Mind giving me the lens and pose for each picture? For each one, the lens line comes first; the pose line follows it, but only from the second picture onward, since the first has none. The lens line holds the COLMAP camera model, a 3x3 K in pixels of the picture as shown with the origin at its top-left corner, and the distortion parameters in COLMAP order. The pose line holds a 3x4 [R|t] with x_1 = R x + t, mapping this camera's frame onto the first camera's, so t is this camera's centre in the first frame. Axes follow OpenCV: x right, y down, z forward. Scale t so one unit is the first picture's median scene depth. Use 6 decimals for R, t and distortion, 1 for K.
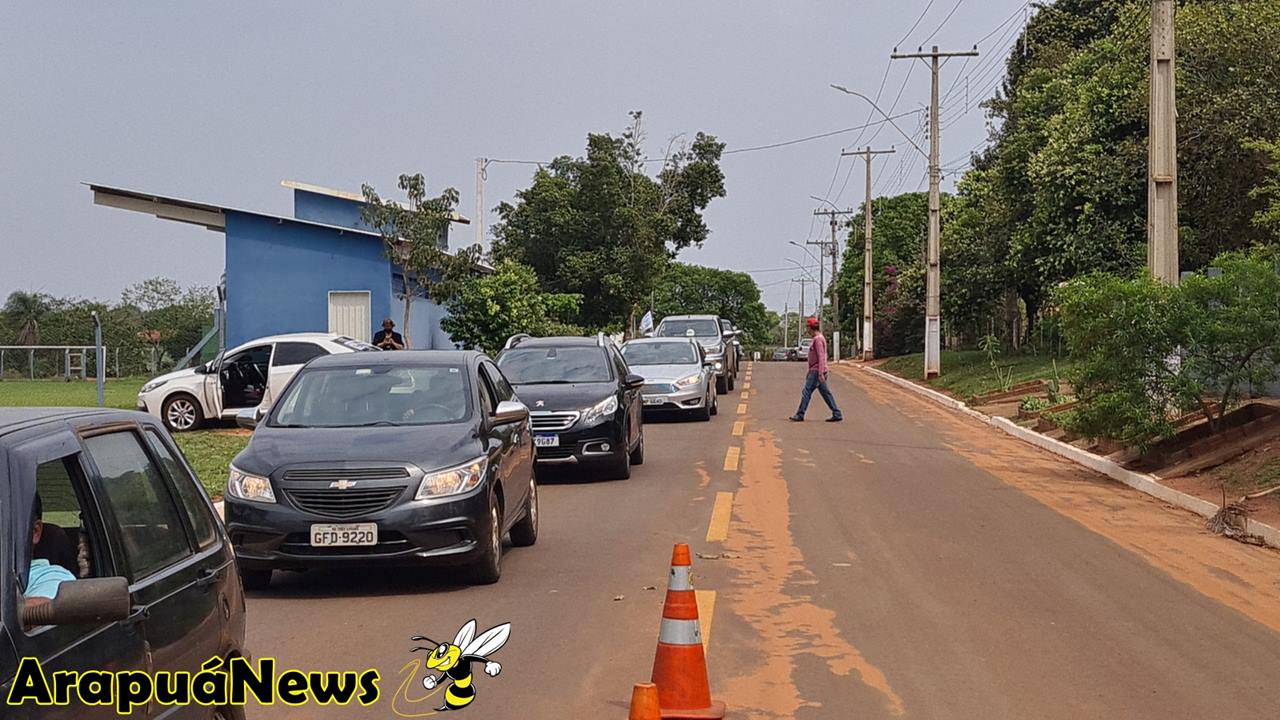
lens RADIAL K [[2312.2, 0, 645.0], [0, 2312.2, 363.3], [0, 0, 1]] dist [0.038298, 0.000000]
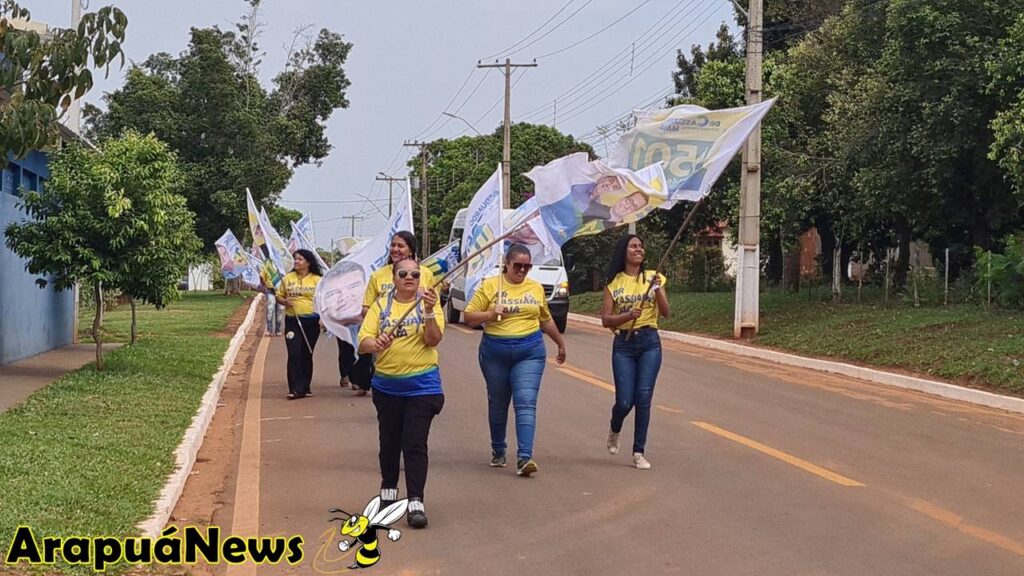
lens RADIAL K [[1849.8, 0, 515.7], [0, 1849.8, 291.7], [0, 0, 1]] dist [0.038298, 0.000000]
pose [[0.983936, 0.015304, 0.177866, -0.027085], [-0.015375, 0.999881, -0.000978, -0.003254], [-0.177860, -0.001772, 0.984054, 0.310083]]
